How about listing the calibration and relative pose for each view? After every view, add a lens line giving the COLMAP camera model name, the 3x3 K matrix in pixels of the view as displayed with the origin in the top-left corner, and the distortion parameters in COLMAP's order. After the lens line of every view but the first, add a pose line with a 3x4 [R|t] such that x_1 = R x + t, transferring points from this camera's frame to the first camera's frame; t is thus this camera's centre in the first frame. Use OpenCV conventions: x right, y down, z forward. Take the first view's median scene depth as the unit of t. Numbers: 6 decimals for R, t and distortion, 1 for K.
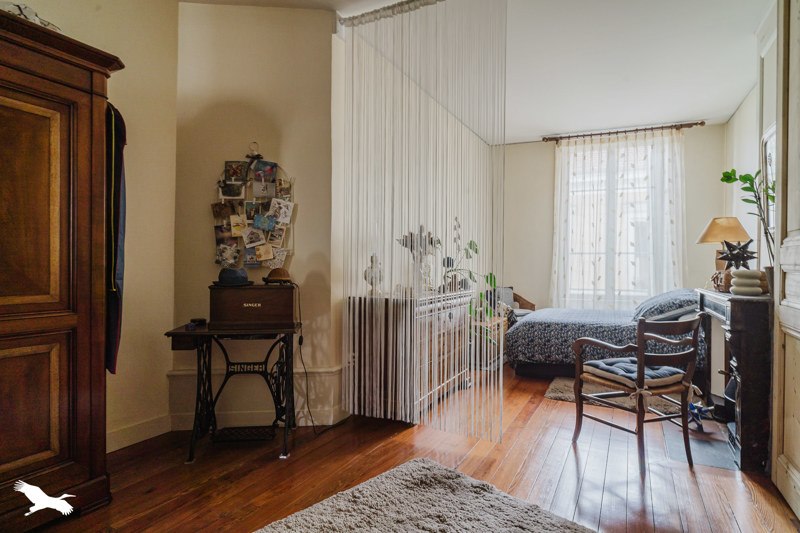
lens RADIAL K [[397.4, 0, 397.6], [0, 397.4, 269.7], [0, 0, 1]] dist [-0.000126, -0.000194]
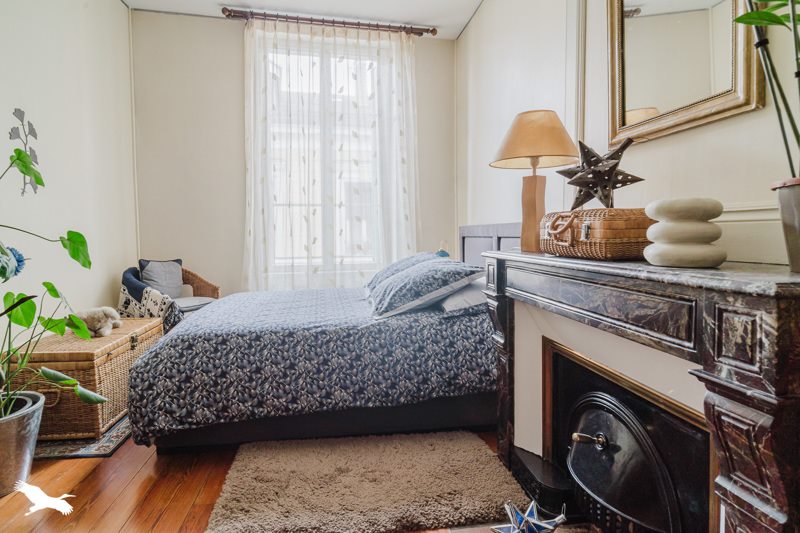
lens RADIAL K [[414.1, 0, 397.4], [0, 414.1, 252.8], [0, 0, 1]] dist [0.000335, -0.000217]
pose [[0.779486, -0.041715, 0.625029, 0.183025], [0.016508, 0.998802, 0.046074, 0.012351], [-0.626202, -0.025596, 0.779241, 0.375961]]
